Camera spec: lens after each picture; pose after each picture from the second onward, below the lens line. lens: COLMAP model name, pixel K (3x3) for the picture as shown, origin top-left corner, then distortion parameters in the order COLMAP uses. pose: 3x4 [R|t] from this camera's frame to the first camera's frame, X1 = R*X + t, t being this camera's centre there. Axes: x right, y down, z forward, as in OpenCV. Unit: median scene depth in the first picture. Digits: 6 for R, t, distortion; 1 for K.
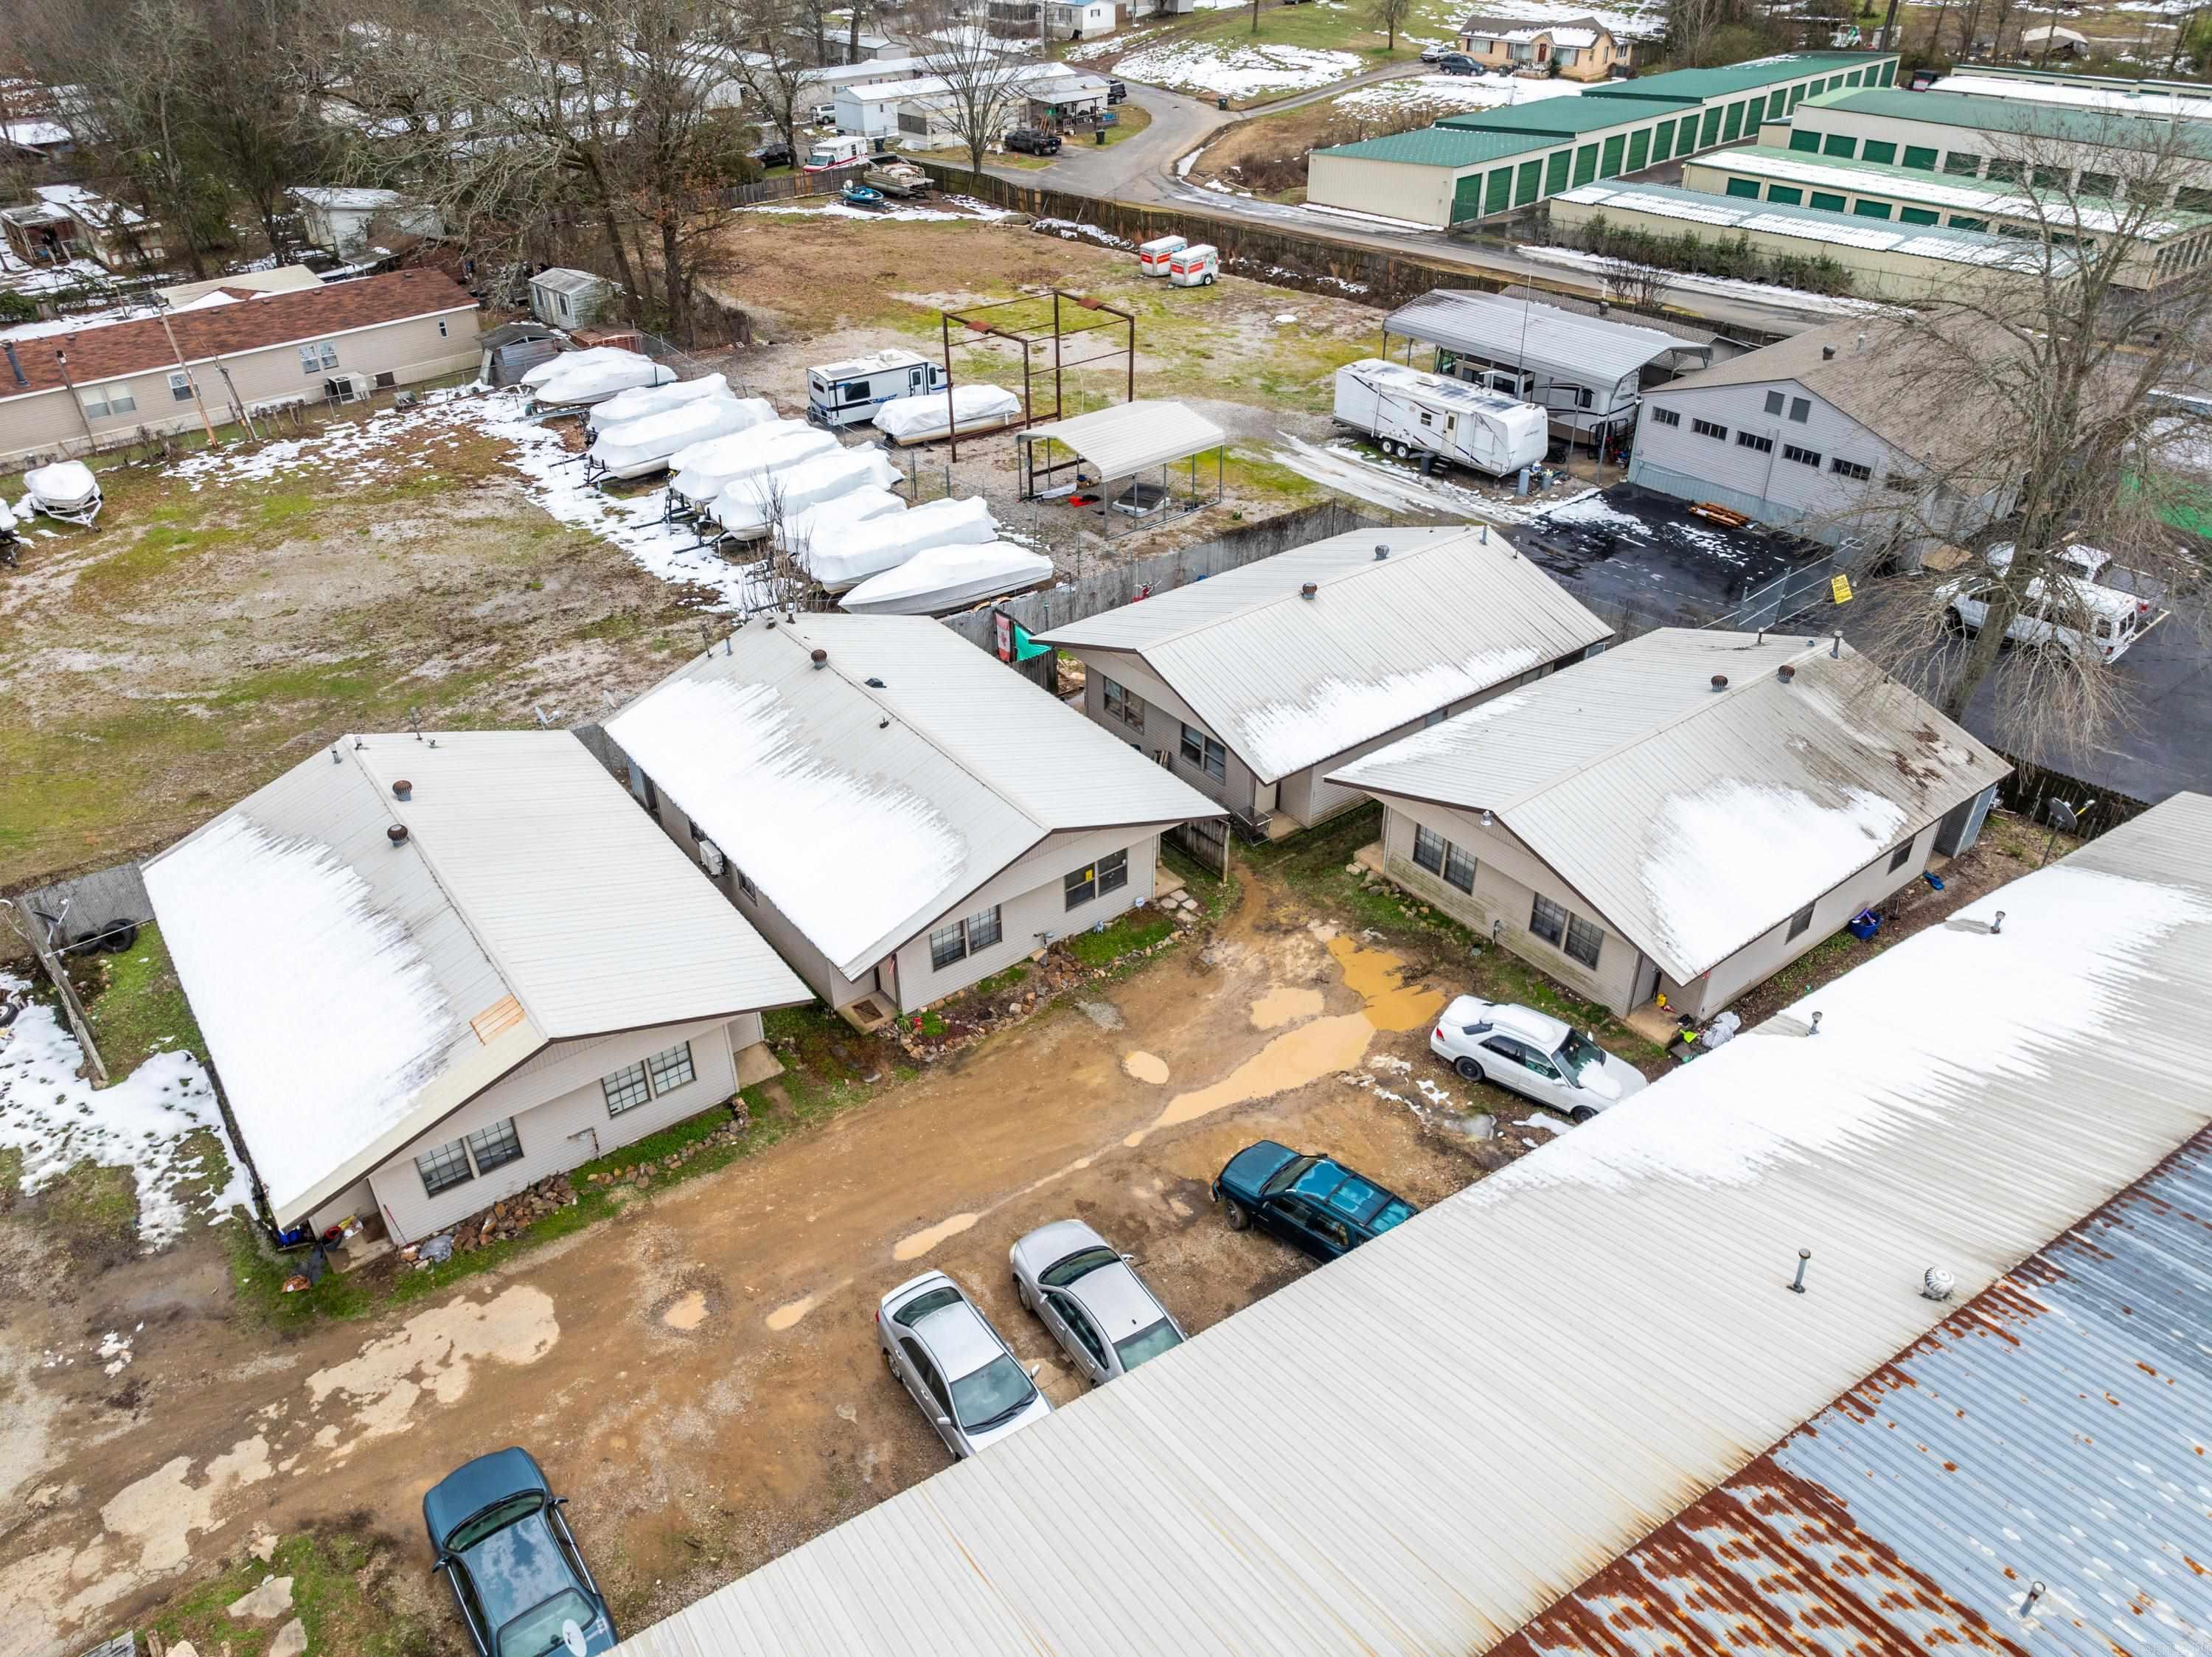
lens RADIAL K [[1551.0, 0, 1103.2], [0, 1551.0, 822.5], [0, 0, 1]] dist [-0.032187, 0.019962]
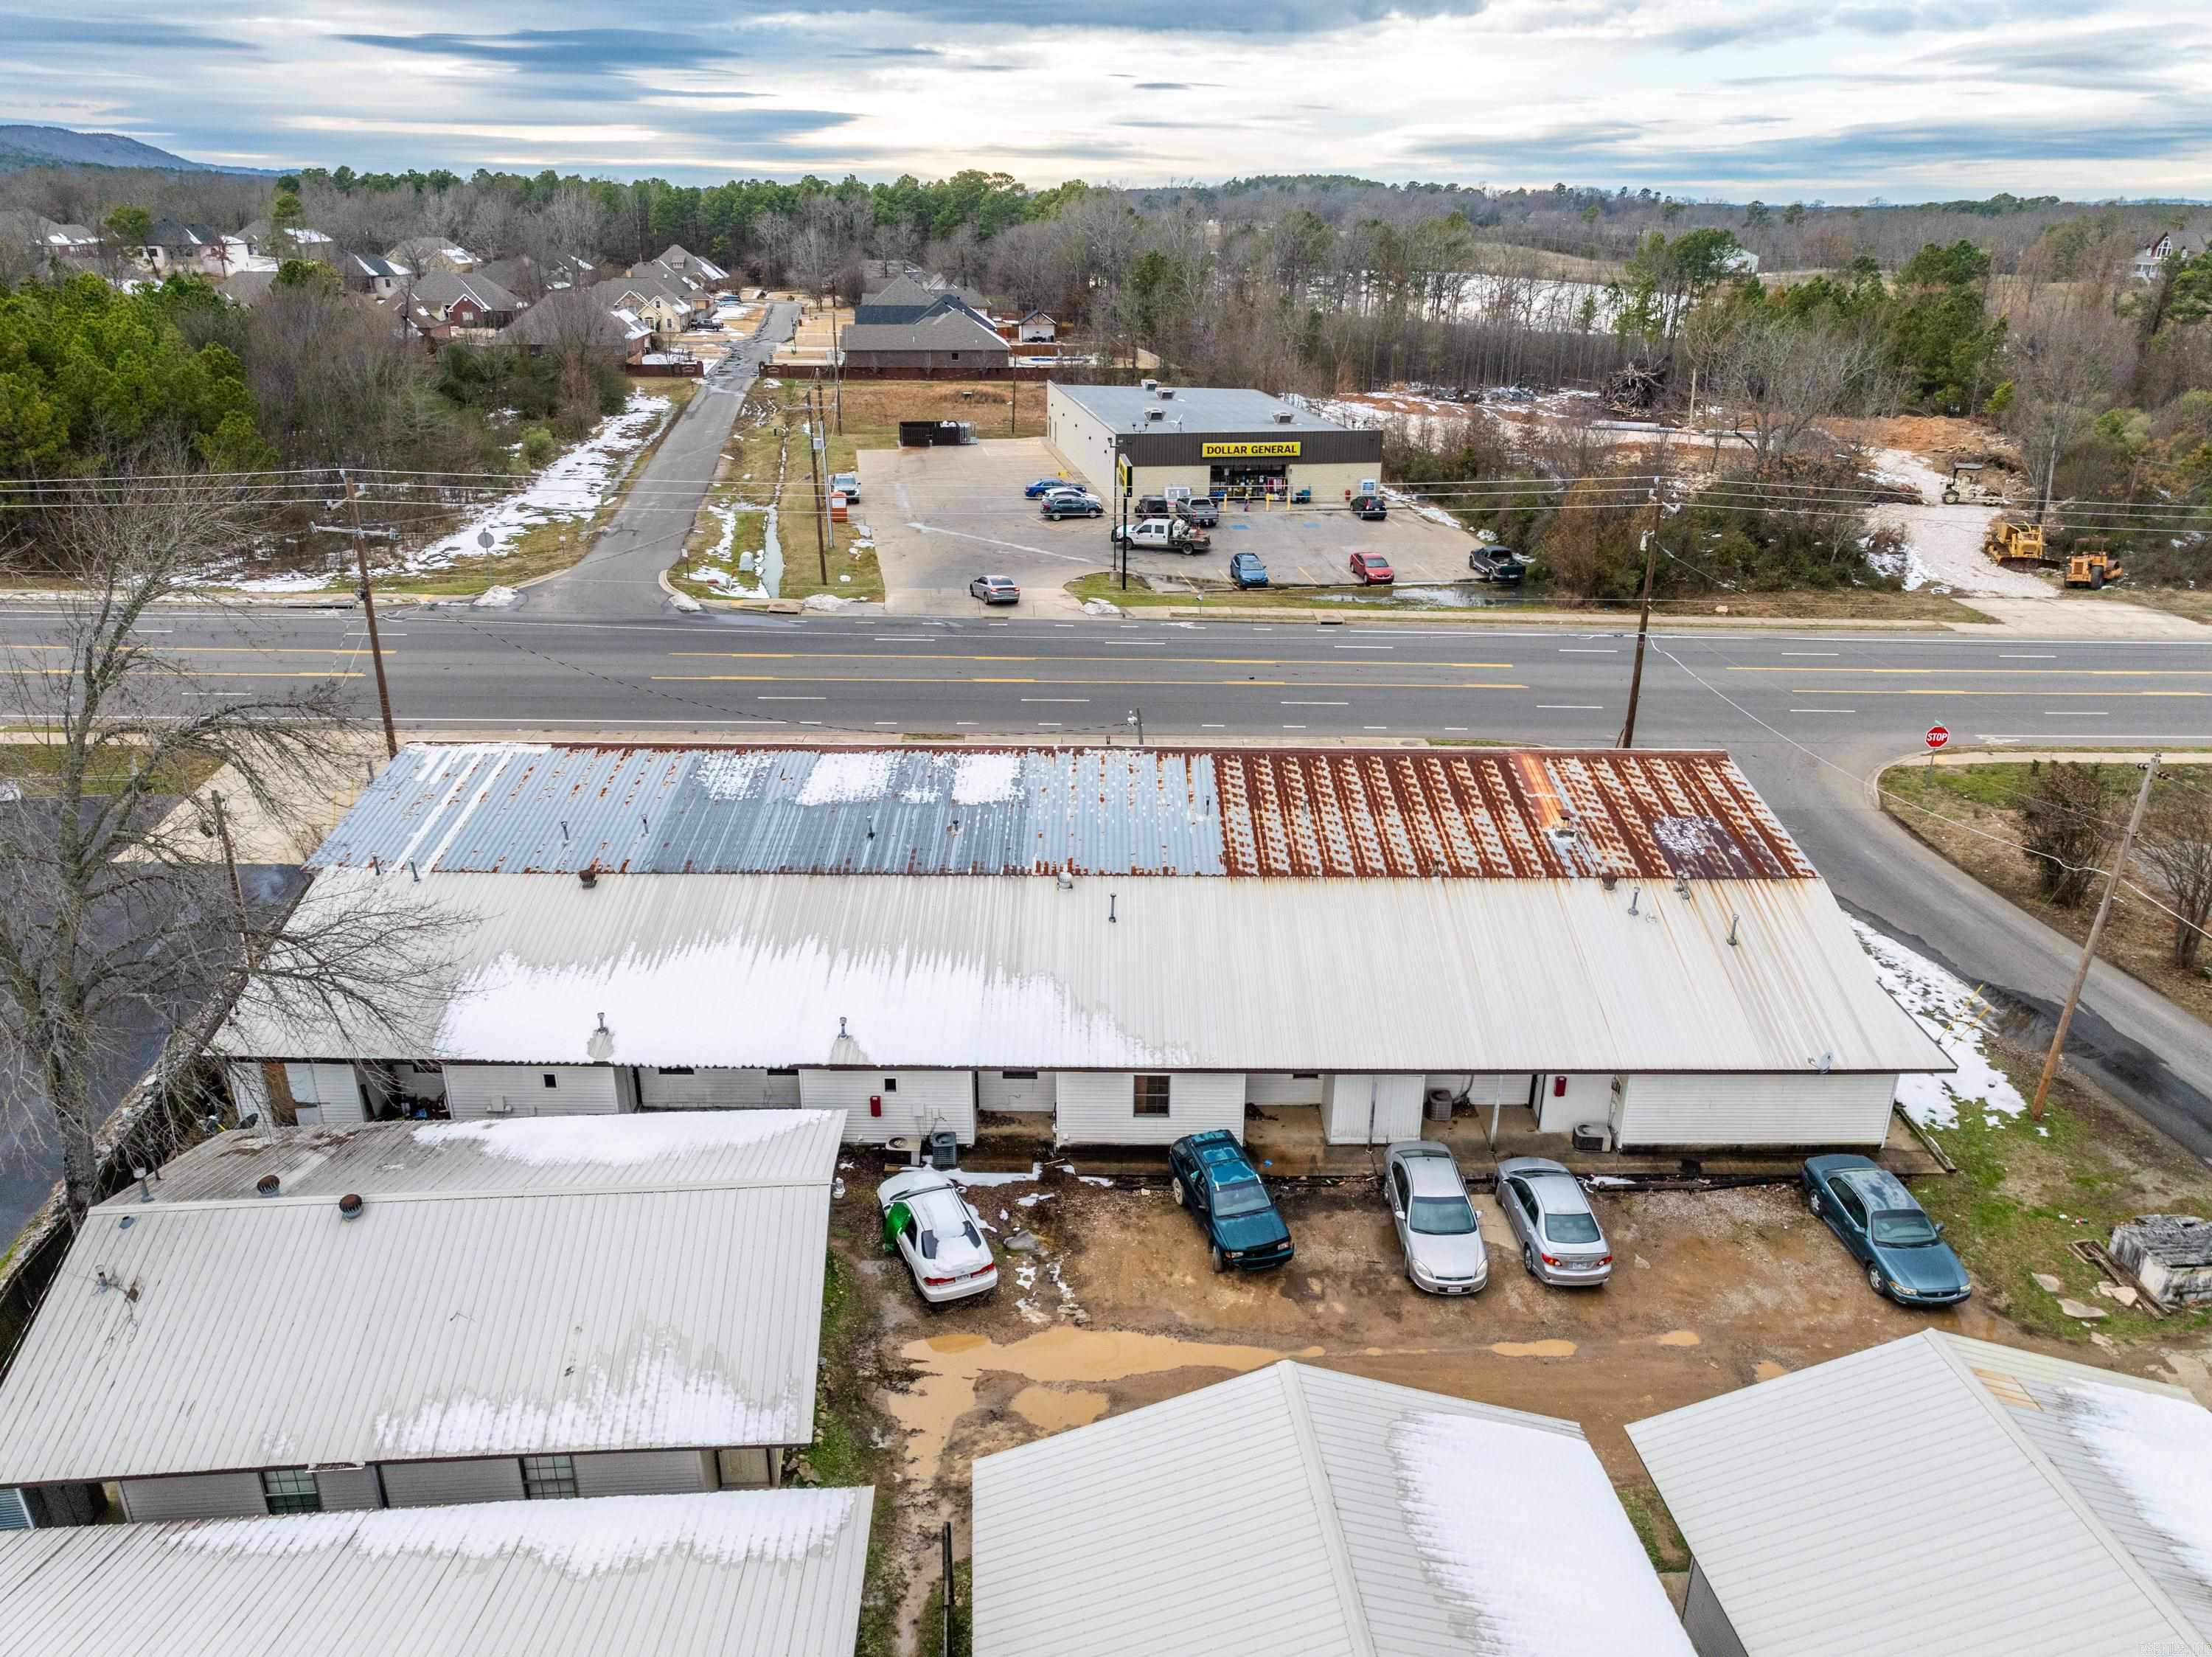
lens RADIAL K [[1551.0, 0, 1103.5], [0, 1551.0, 828.7], [0, 0, 1]] dist [-0.032187, 0.019962]
pose [[-0.843500, -0.202922, 0.497322, -0.146898], [0.292451, 0.603114, 0.742109, -0.391703], [-0.450532, 0.771412, -0.449382, 0.620297]]
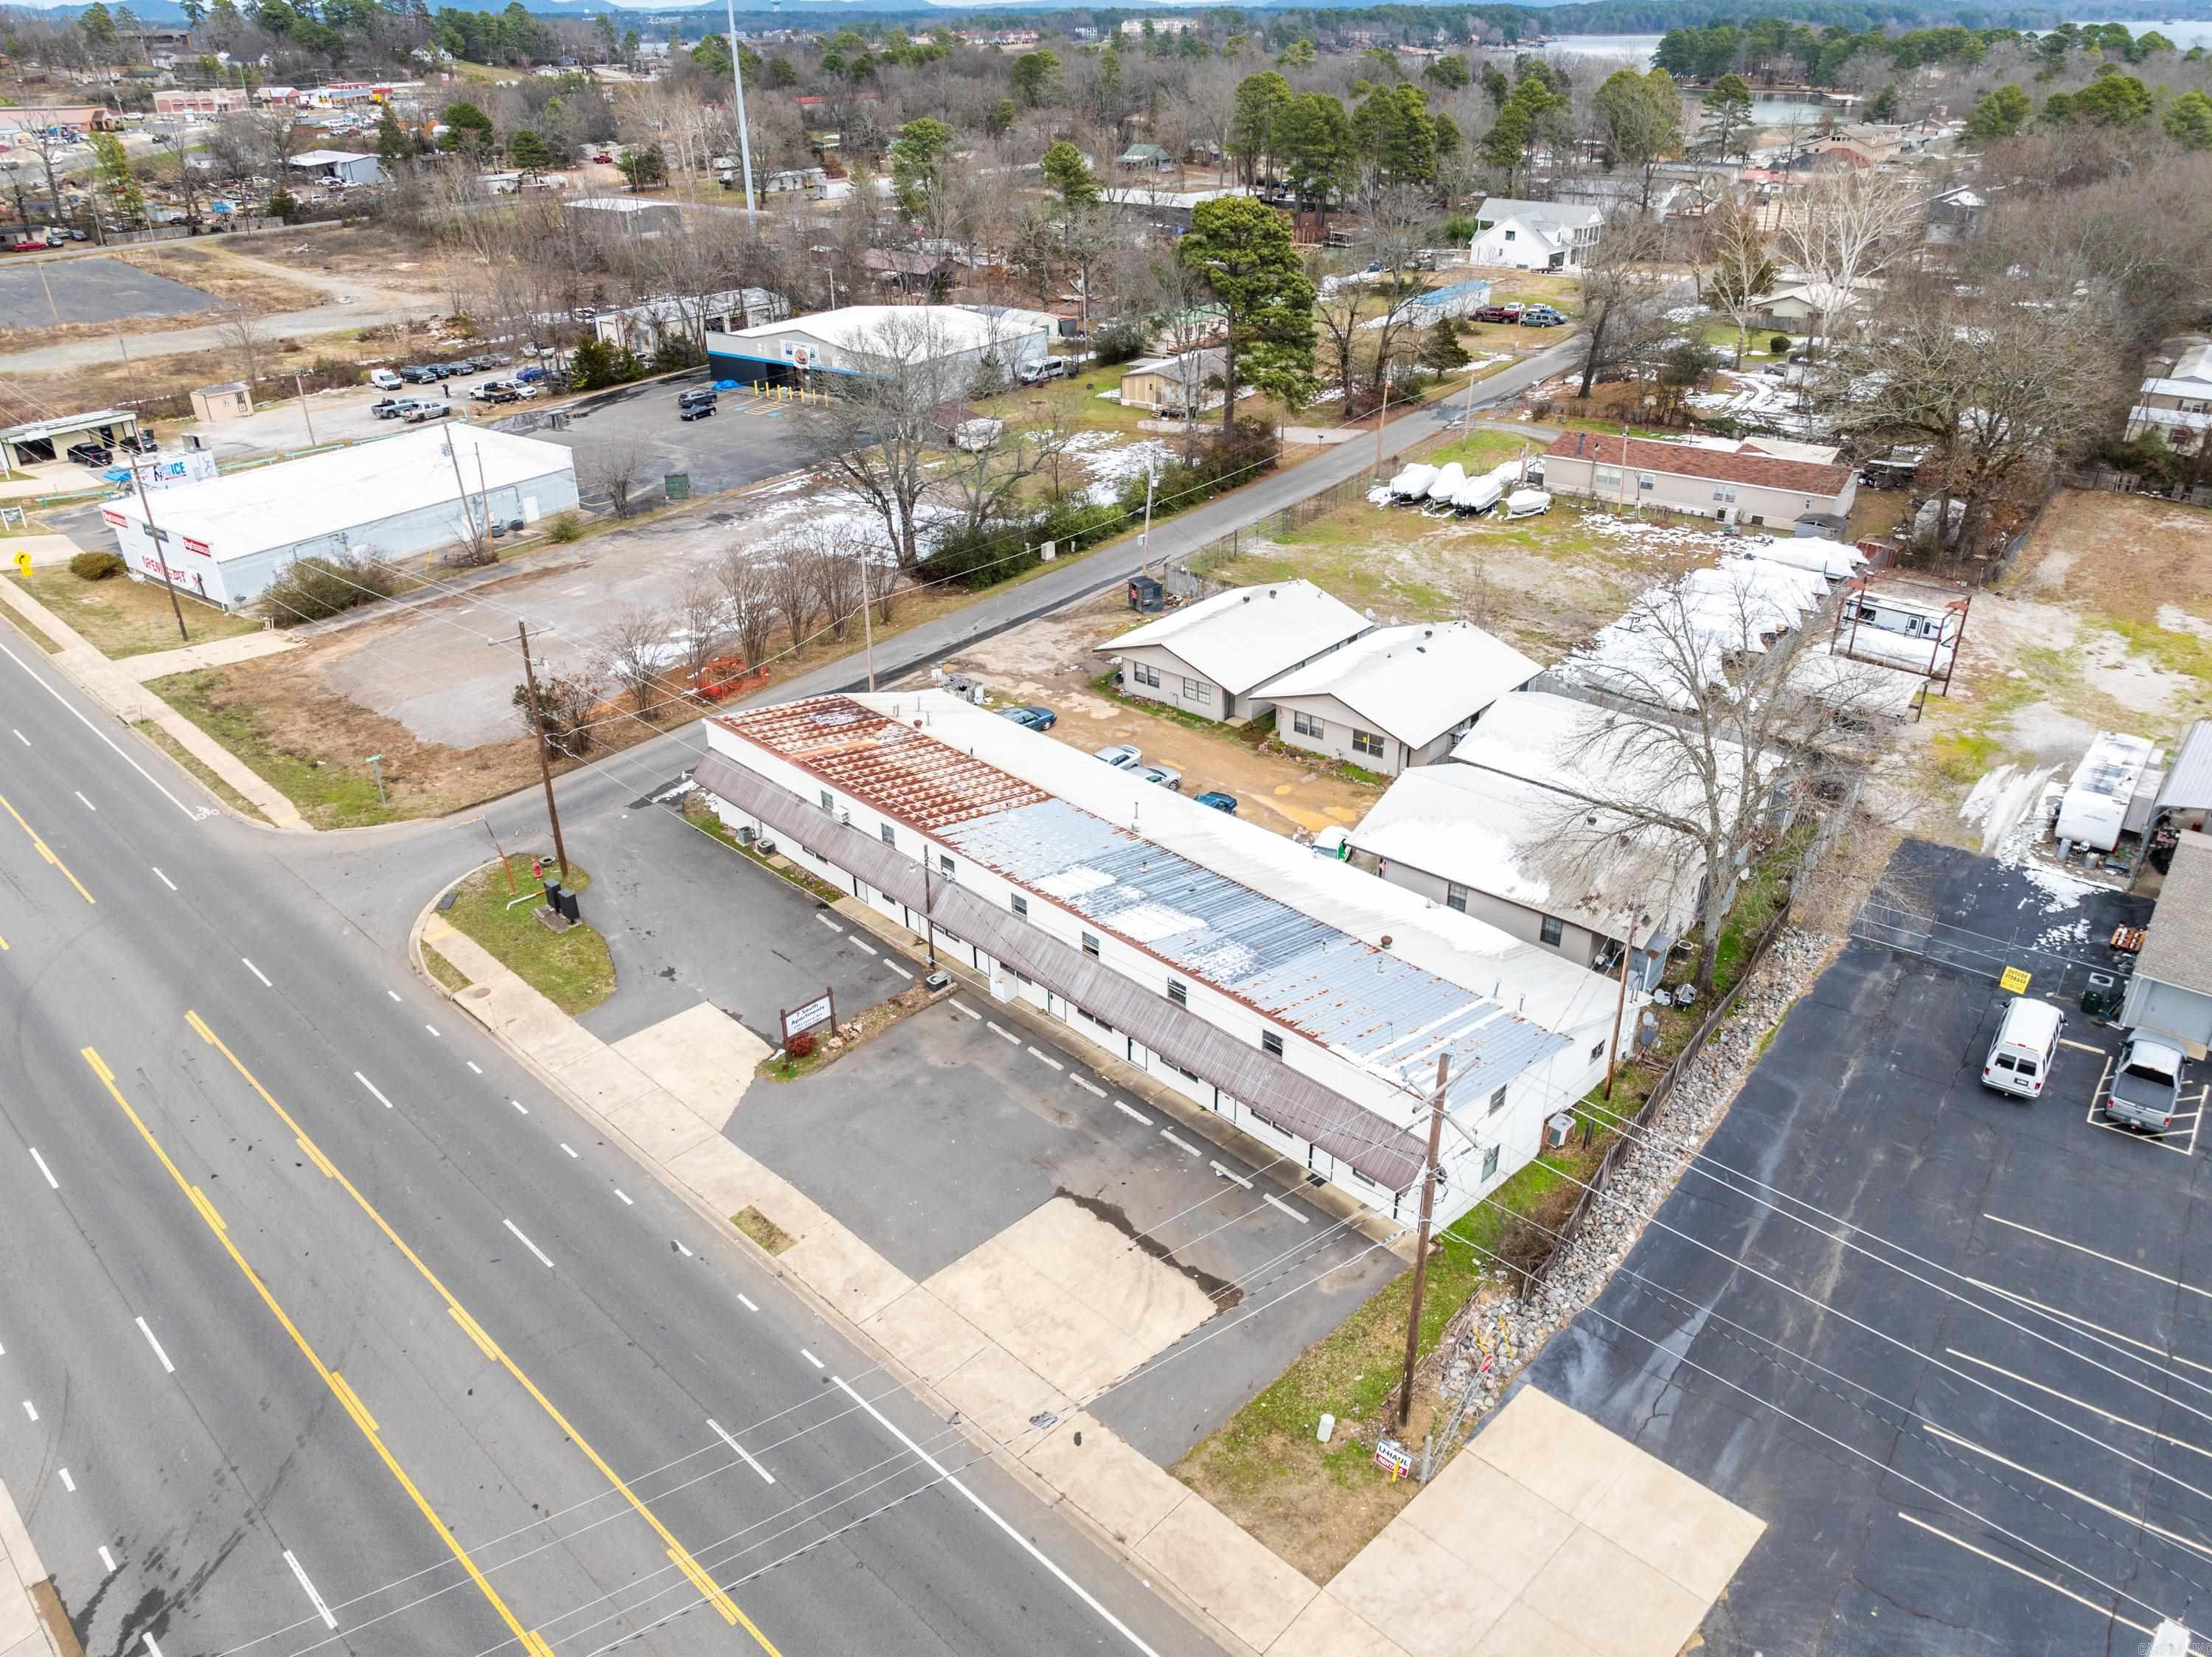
lens RADIAL K [[1551.0, 0, 1111.7], [0, 1551.0, 826.3], [0, 0, 1]] dist [-0.032187, 0.019962]
pose [[0.207304, 0.461377, -0.862645, 1.065584], [-0.525657, 0.796221, 0.299529, -0.192513], [0.825052, 0.391362, 0.407585, -0.079694]]
